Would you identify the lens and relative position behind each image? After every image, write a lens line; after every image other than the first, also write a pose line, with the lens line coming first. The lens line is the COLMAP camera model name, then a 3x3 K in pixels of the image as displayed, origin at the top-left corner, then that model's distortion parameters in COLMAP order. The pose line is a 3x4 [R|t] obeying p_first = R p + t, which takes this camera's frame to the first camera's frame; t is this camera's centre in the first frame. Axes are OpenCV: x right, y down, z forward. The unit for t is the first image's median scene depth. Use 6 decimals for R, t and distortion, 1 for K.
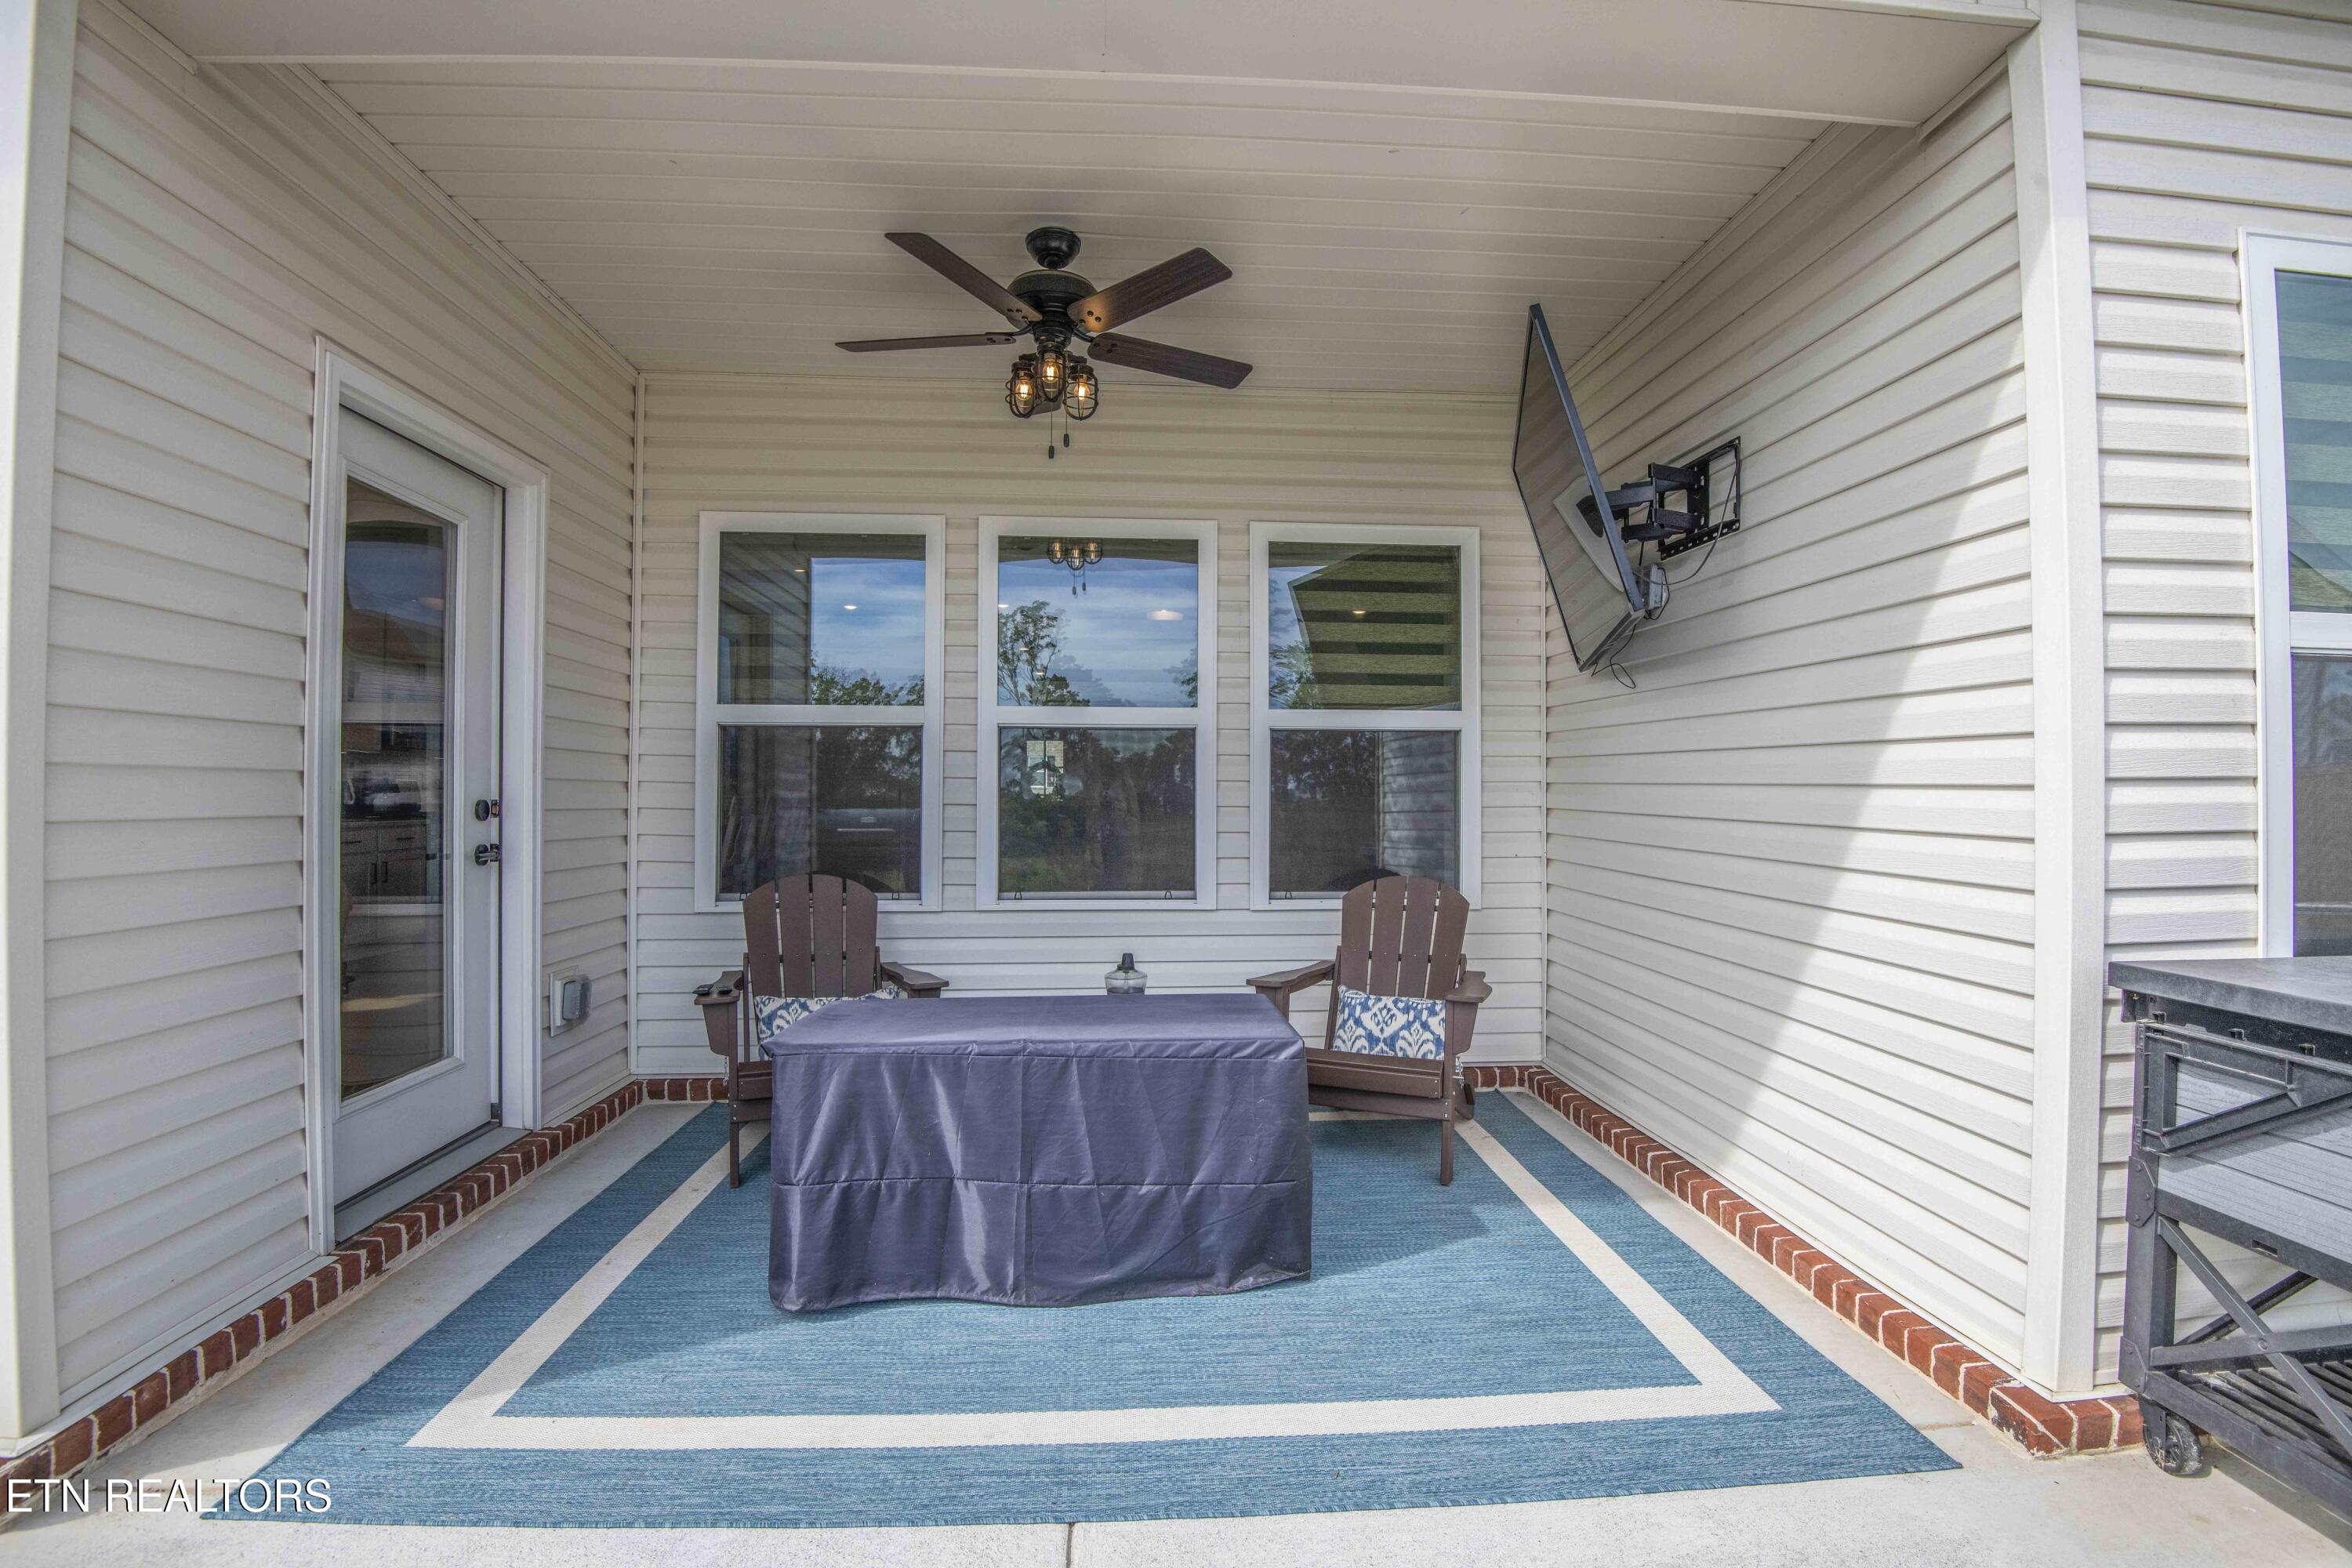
lens RADIAL K [[1079.8, 0, 1172.7], [0, 1079.8, 800.6], [0, 0, 1]] dist [-0.002902, -0.024954]
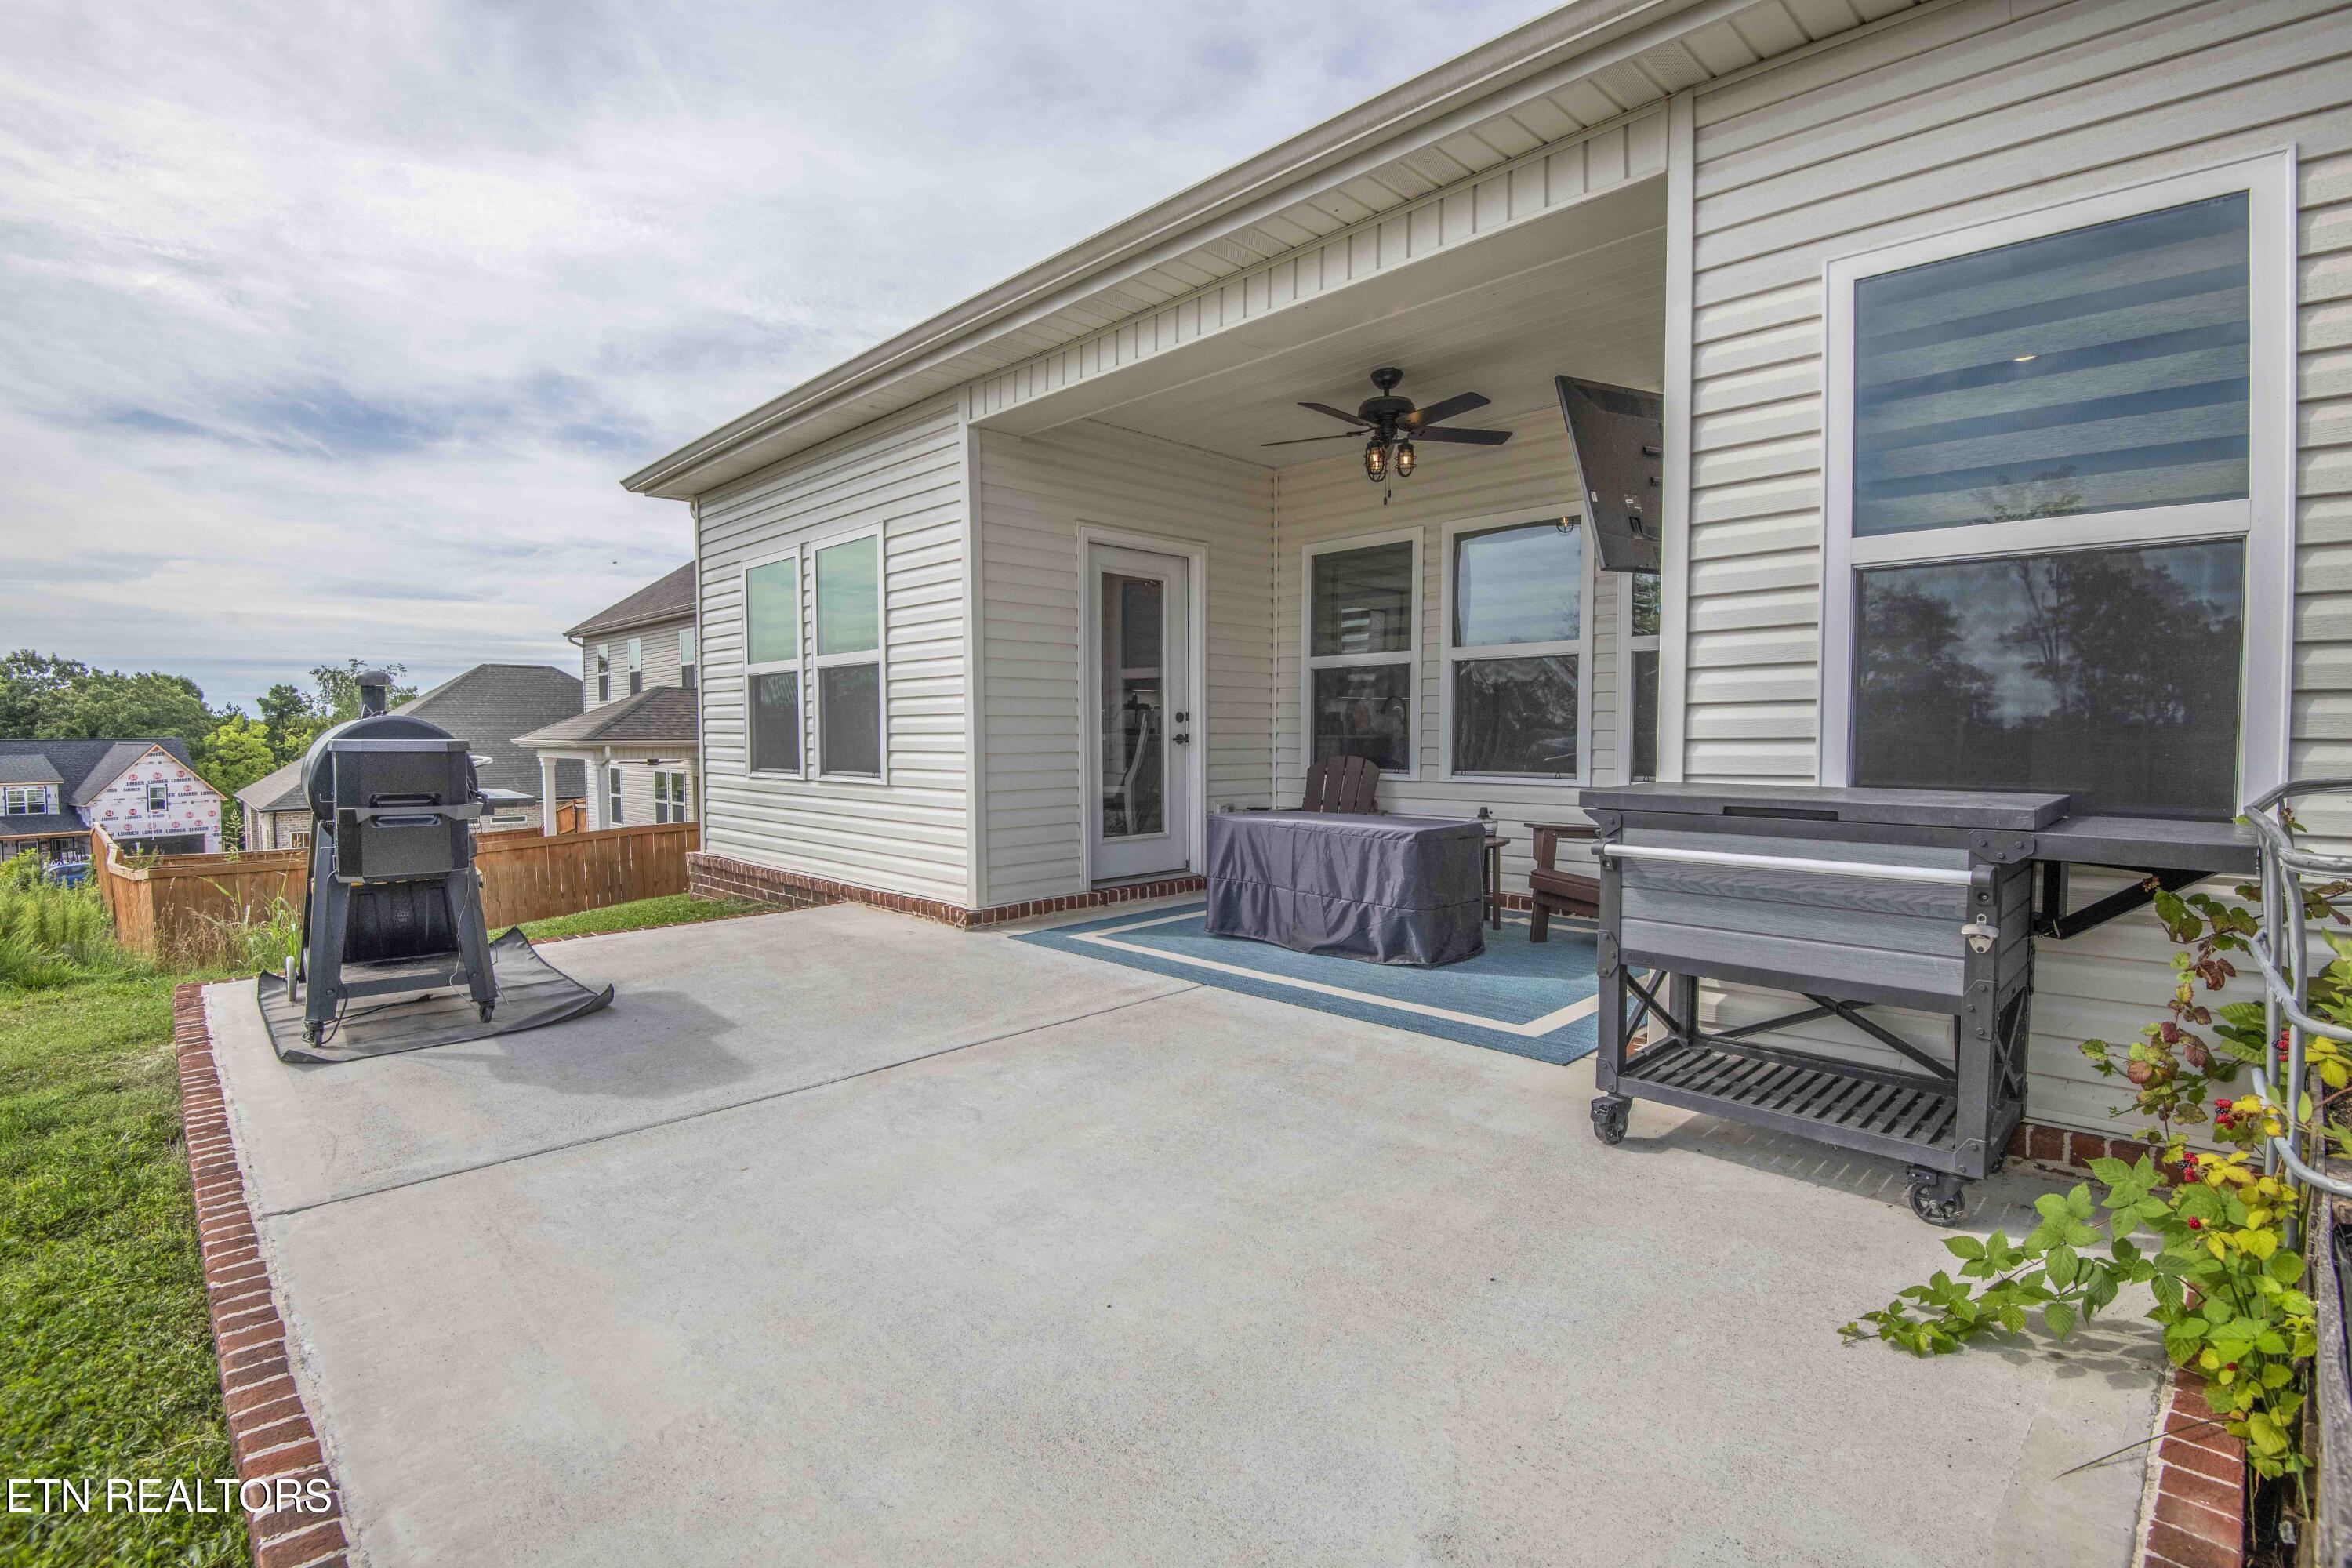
lens RADIAL K [[1079.8, 0, 1172.7], [0, 1079.8, 800.6], [0, 0, 1]] dist [-0.002902, -0.024954]
pose [[0.650394, 0.042143, -0.758427, 1.106716], [0.003932, 0.998260, 0.058841, 0.054823], [0.759587, -0.041252, 0.649096, -0.434316]]
